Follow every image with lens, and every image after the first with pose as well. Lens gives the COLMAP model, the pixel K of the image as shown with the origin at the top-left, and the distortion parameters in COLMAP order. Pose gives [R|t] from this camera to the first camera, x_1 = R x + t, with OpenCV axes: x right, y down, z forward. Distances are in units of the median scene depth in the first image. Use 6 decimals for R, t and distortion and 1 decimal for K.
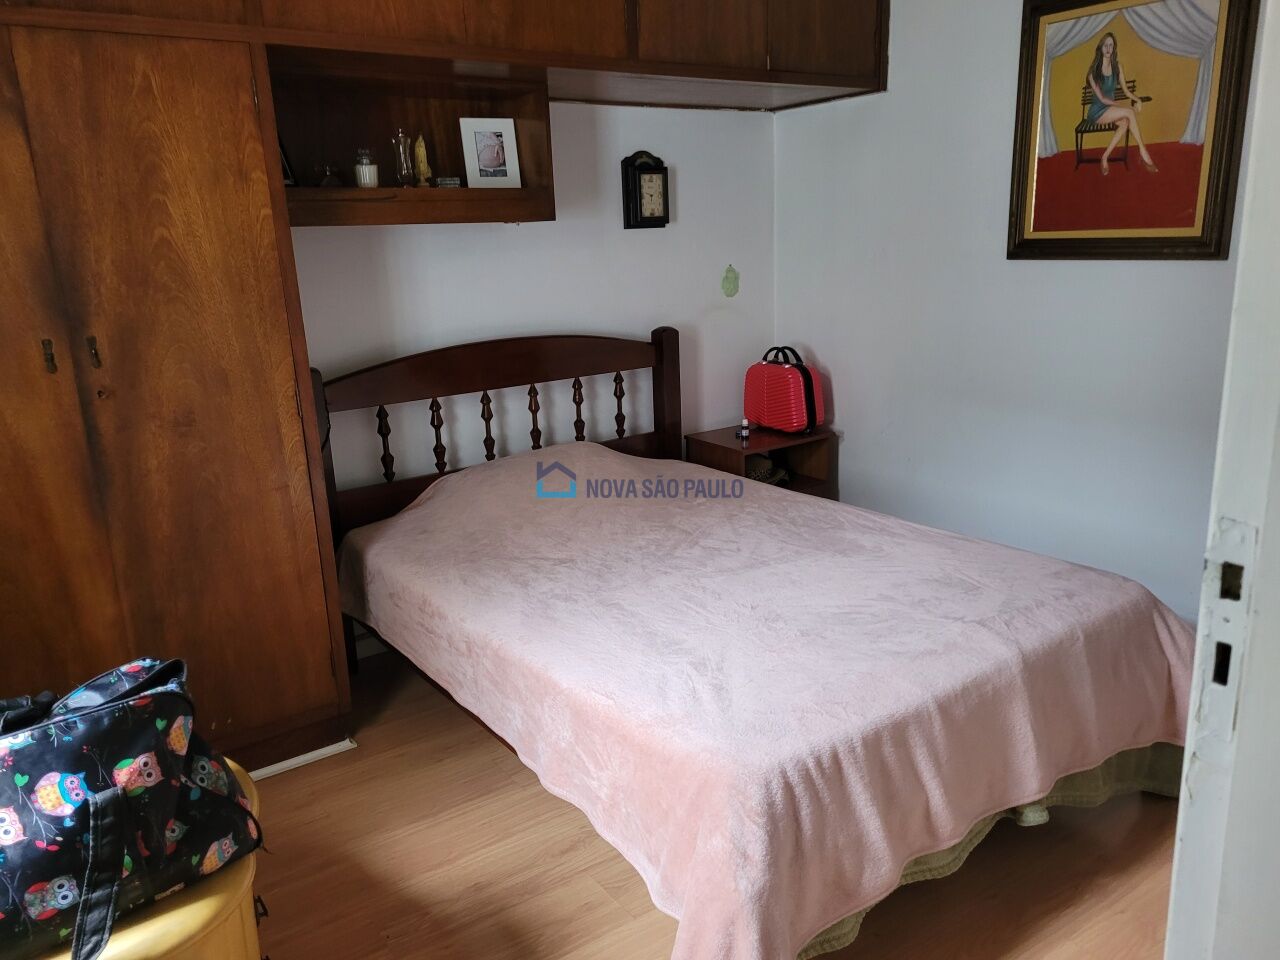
lens RADIAL K [[969.7, 0, 640.5], [0, 969.7, 480.1], [0, 0, 1]] dist [0.054123, -0.051135]
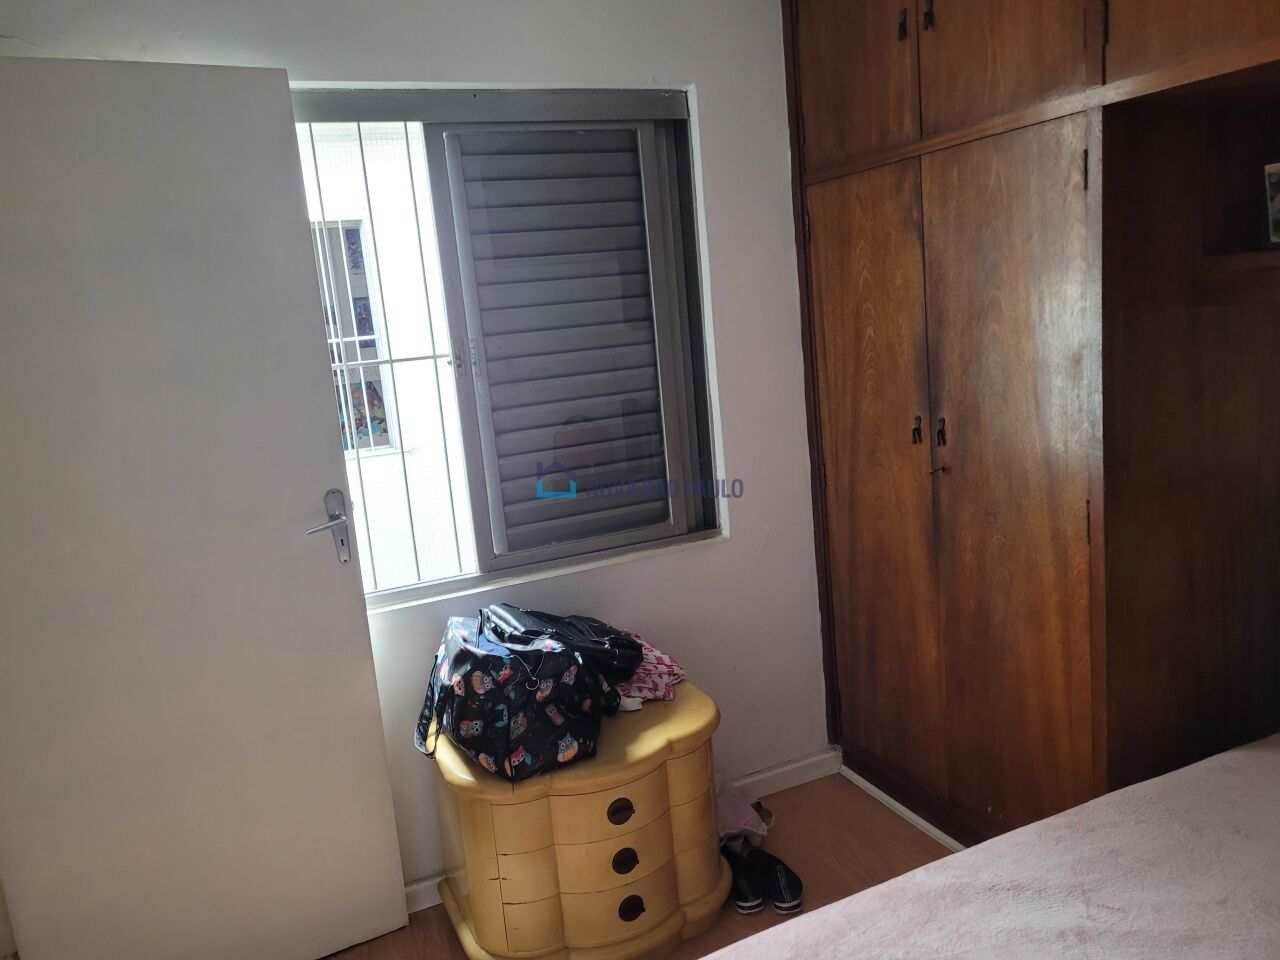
lens RADIAL K [[969.7, 0, 639.2], [0, 969.7, 478.2], [0, 0, 1]] dist [0.054123, -0.051135]
pose [[-0.190983, 0.224774, -0.955511, 0.576440], [-0.145654, 0.956164, 0.254040, -0.309431], [0.970727, 0.187691, -0.149872, 0.834903]]
